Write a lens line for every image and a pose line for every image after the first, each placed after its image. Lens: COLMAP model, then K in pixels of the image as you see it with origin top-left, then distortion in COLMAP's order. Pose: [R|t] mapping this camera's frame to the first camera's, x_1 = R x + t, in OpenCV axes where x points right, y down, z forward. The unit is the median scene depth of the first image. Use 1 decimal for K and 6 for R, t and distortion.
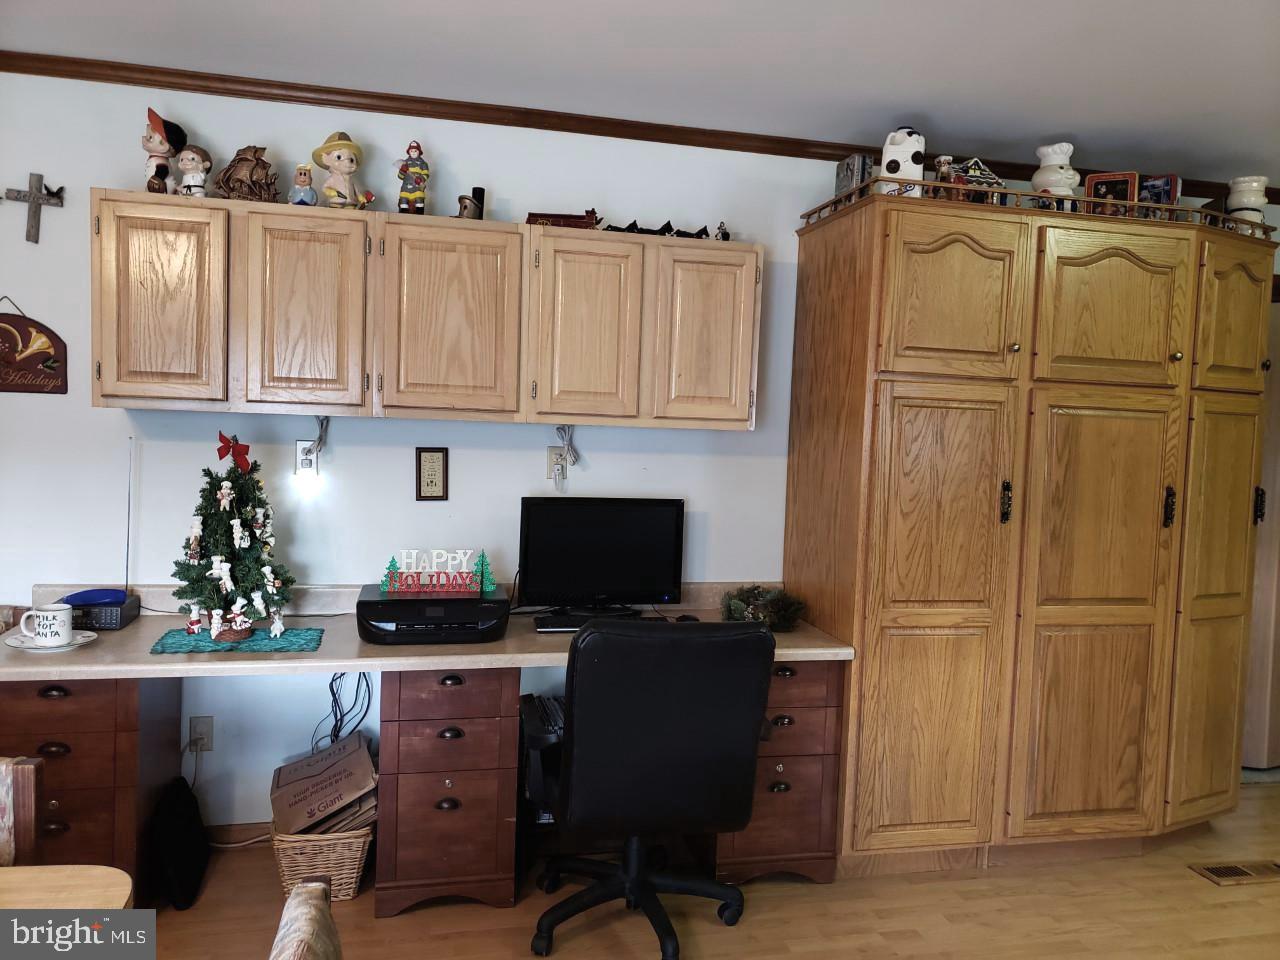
lens RADIAL K [[1004.0, 0, 646.4], [0, 1004.0, 480.4], [0, 0, 1]] dist [0.035157, -0.005045]
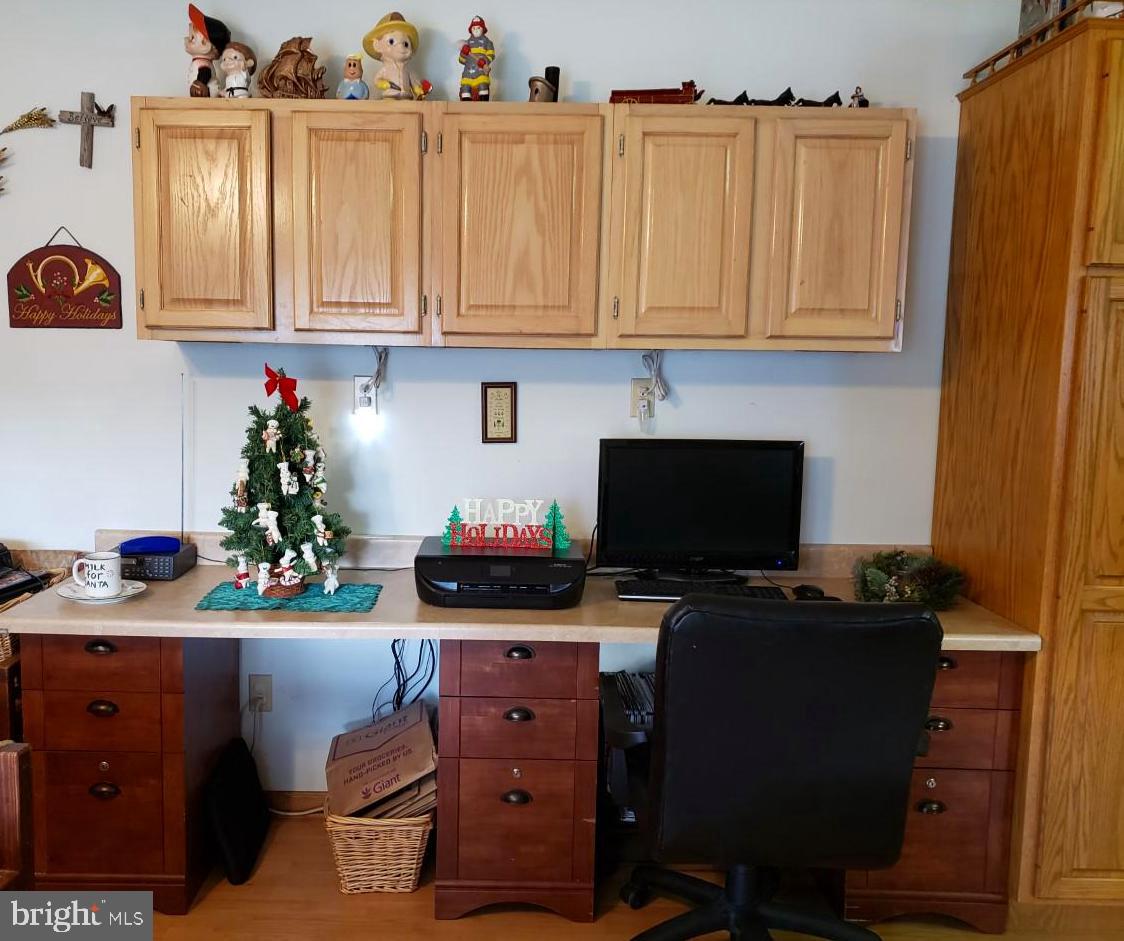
lens RADIAL K [[1015.3, 0, 499.6], [0, 1015.3, 472.3], [0, 0, 1]] dist [0.103596, -0.146297]
pose [[0.974672, 0.006310, -0.223550, -0.017201], [0.003162, 0.999113, 0.041989, 0.009472], [0.223617, -0.041633, 0.973788, 0.156296]]
